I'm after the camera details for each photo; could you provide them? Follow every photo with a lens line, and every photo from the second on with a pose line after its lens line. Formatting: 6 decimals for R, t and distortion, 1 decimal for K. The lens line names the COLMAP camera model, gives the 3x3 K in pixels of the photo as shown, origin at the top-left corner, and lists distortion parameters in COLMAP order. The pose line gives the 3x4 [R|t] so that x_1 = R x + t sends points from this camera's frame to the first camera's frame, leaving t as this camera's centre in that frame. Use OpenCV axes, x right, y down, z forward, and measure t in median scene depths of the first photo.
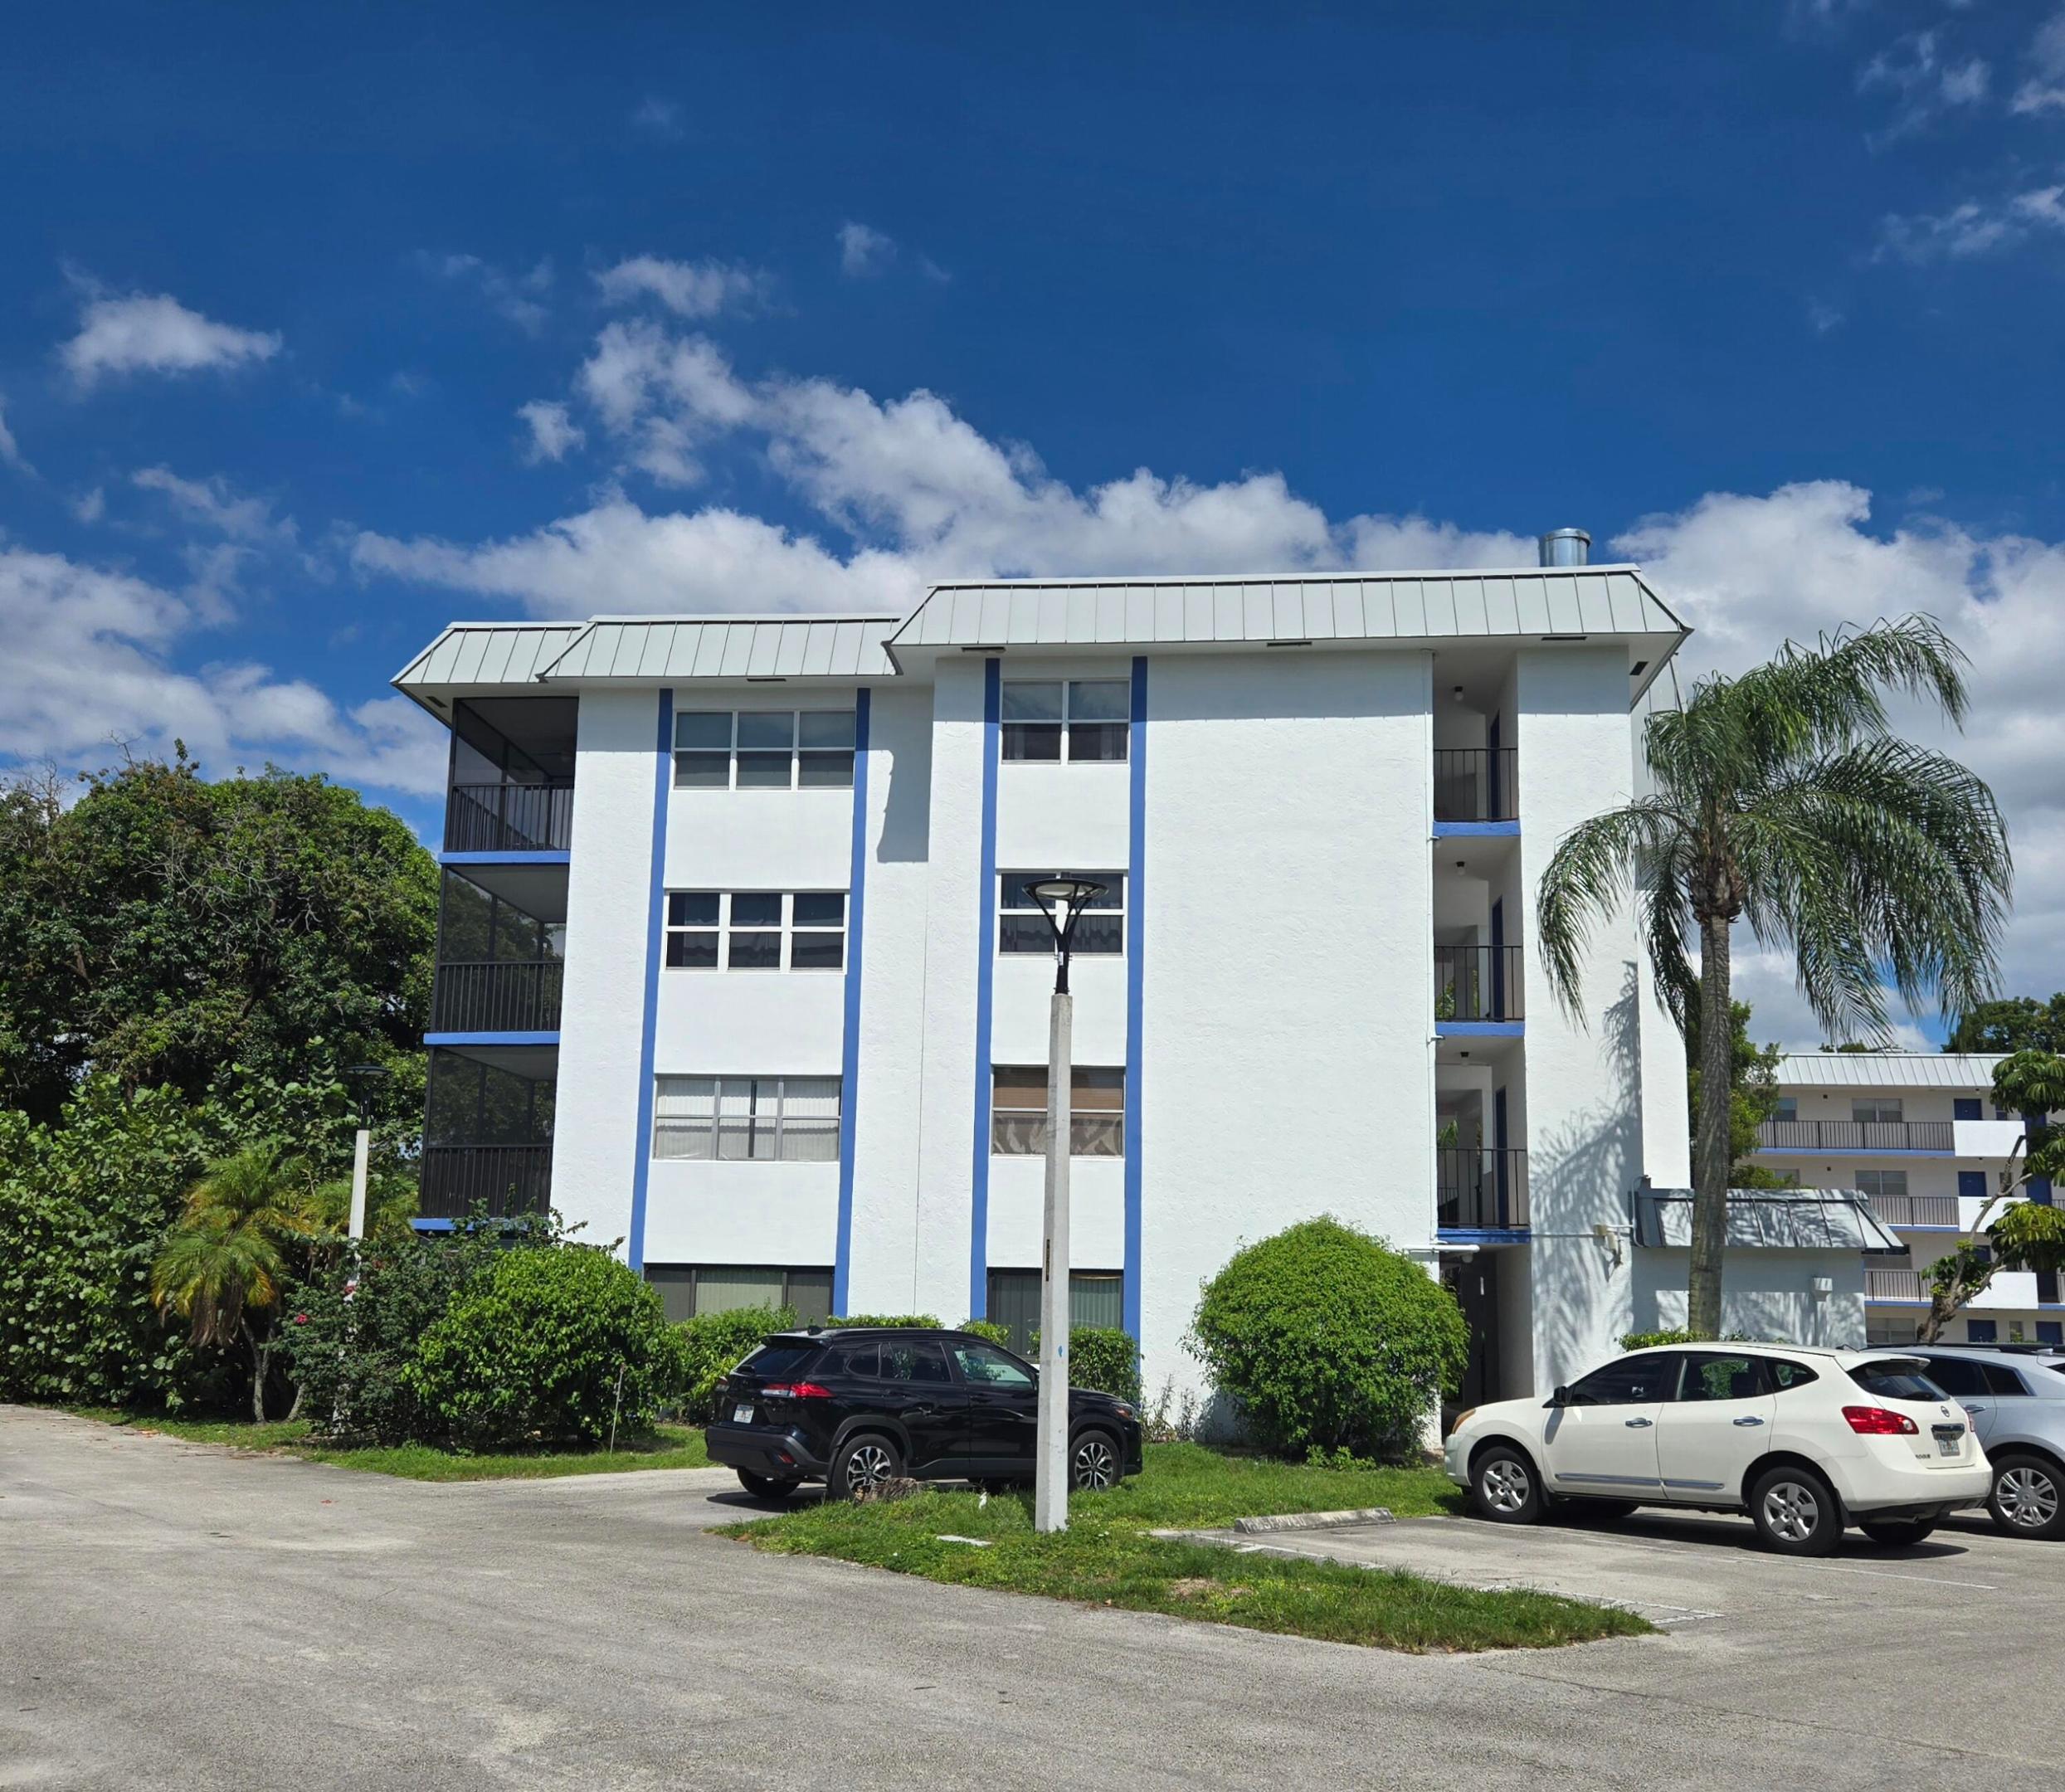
lens RADIAL K [[2069.4, 0, 1032.5], [0, 2069.4, 896.0], [0, 0, 1]] dist [0.001084, -0.014016]
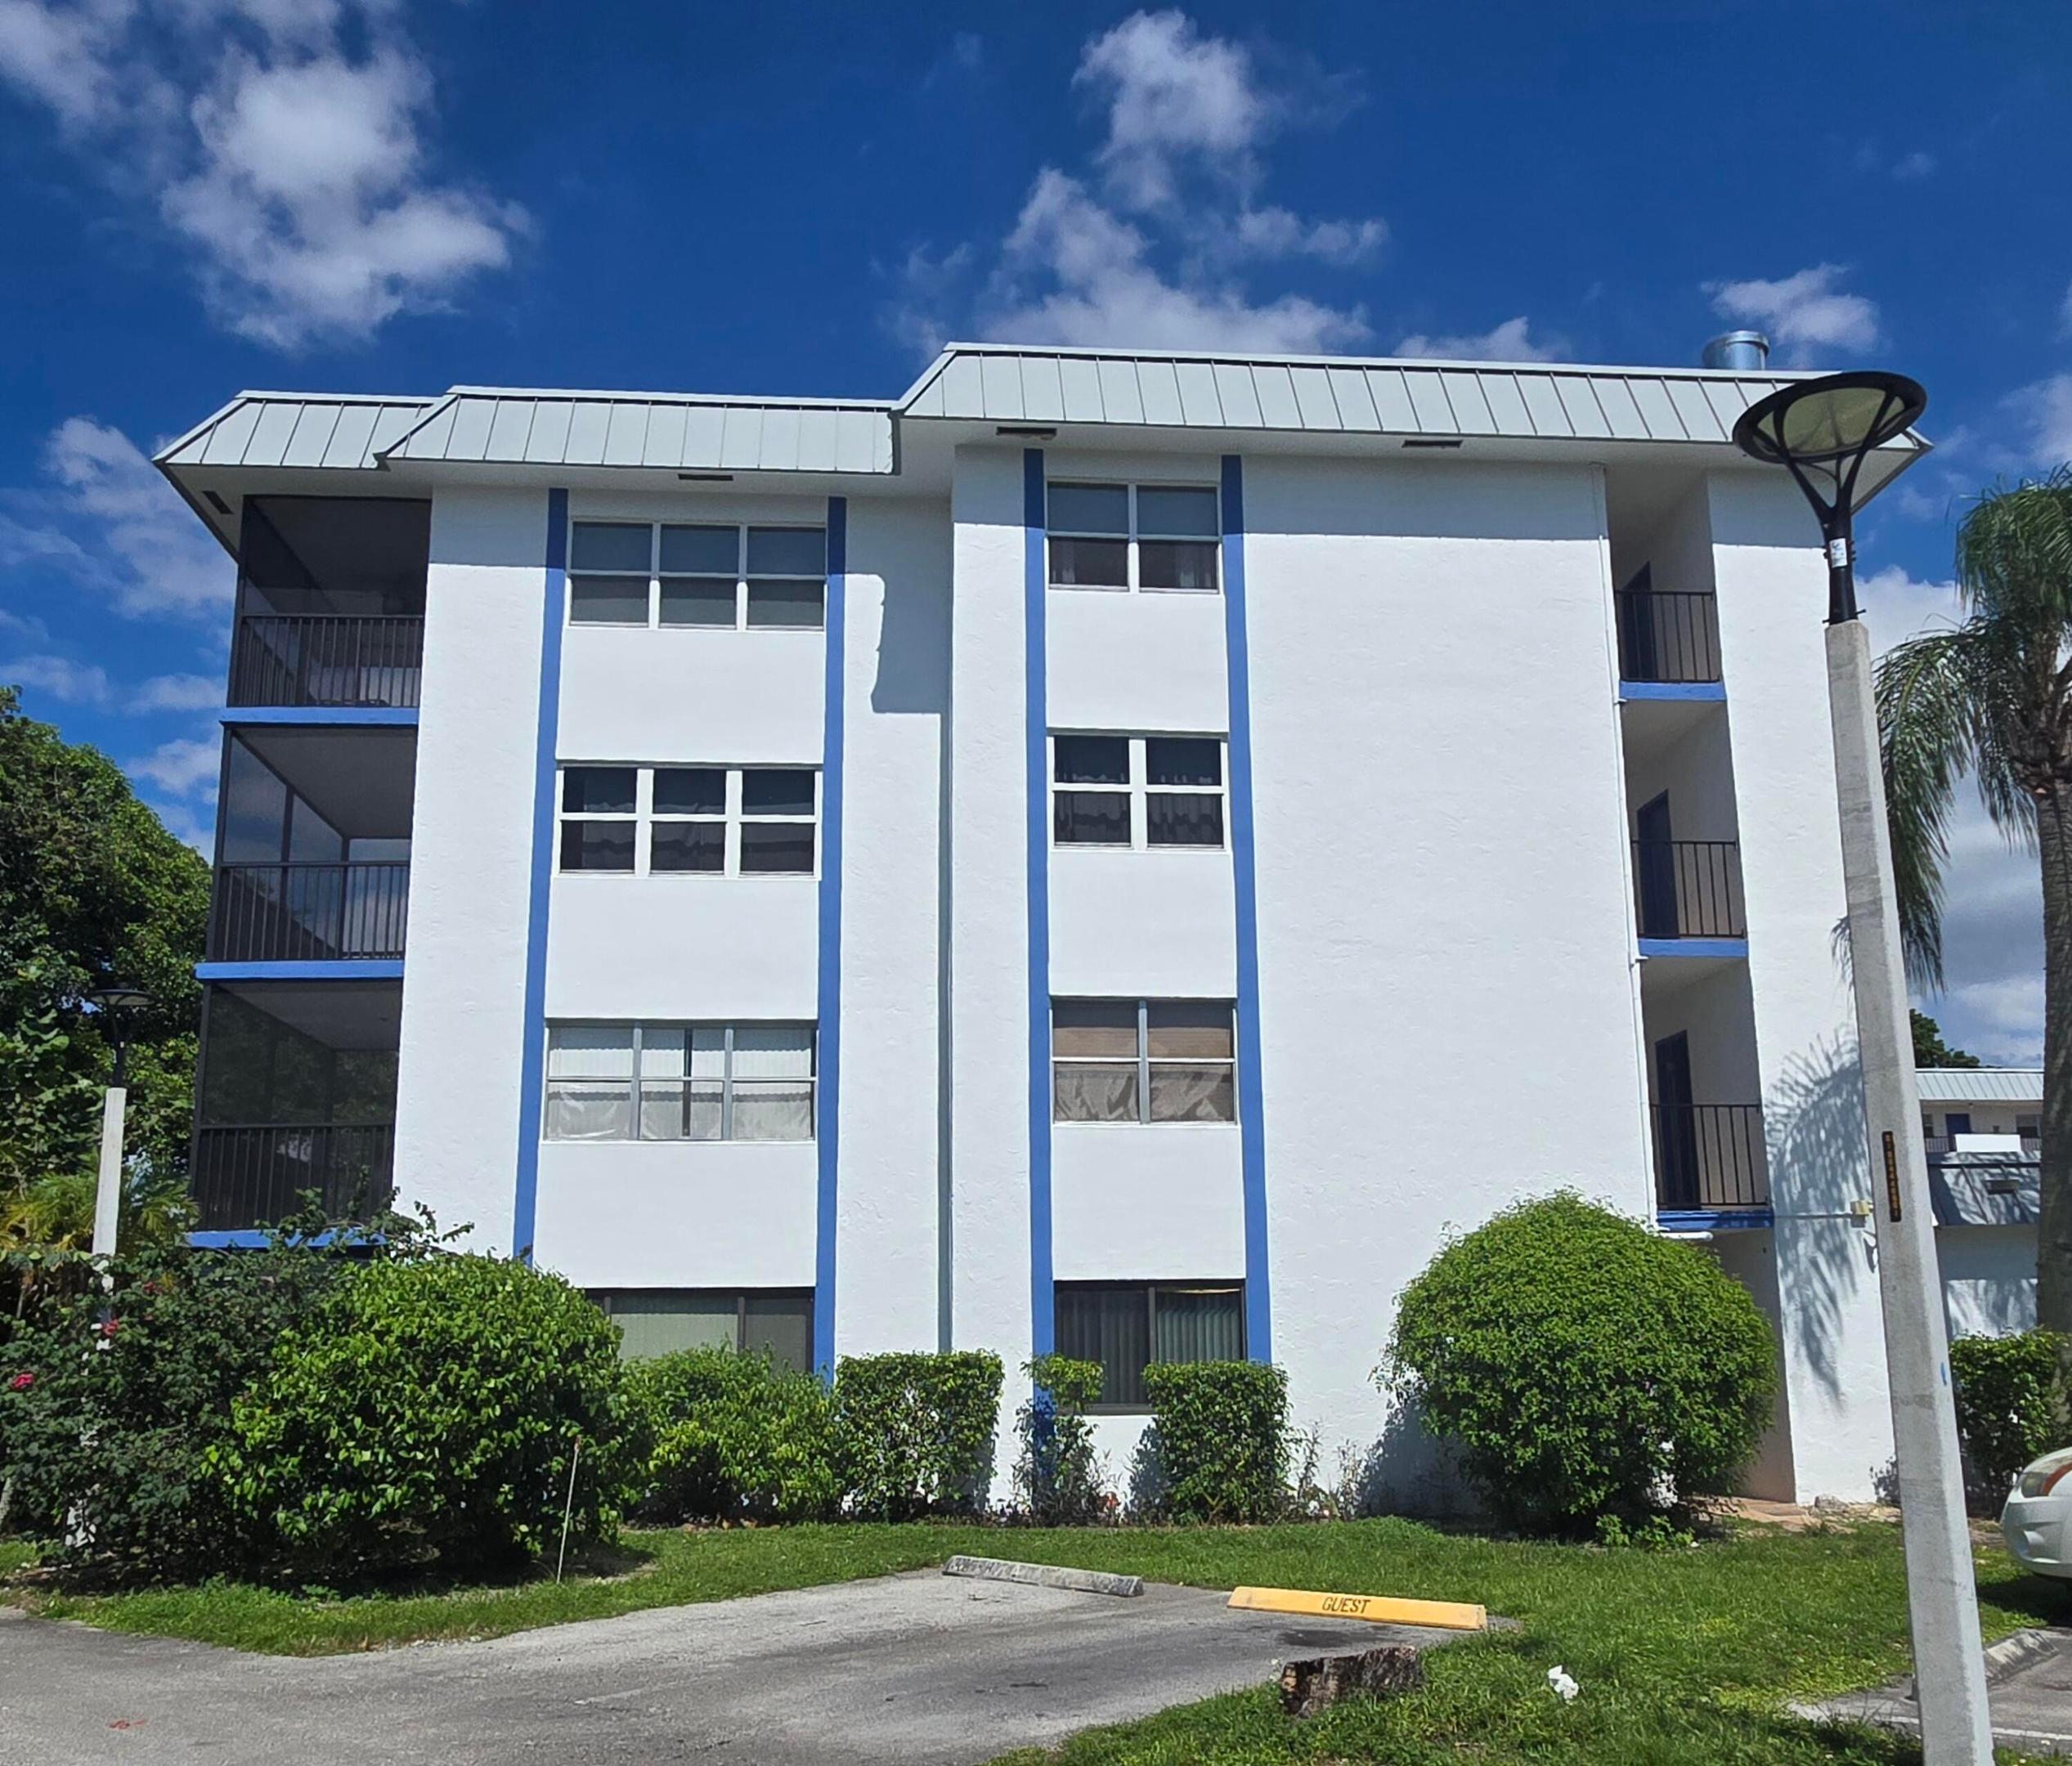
lens RADIAL K [[1940.7, 0, 1039.2], [0, 1940.7, 920.3], [0, 0, 1]] dist [-0.047911, 0.035153]
pose [[0.983319, 0.009693, 0.181629, -0.141052], [-0.004572, 0.999581, -0.028589, 0.072454], [-0.181830, 0.027282, 0.982952, 0.333449]]
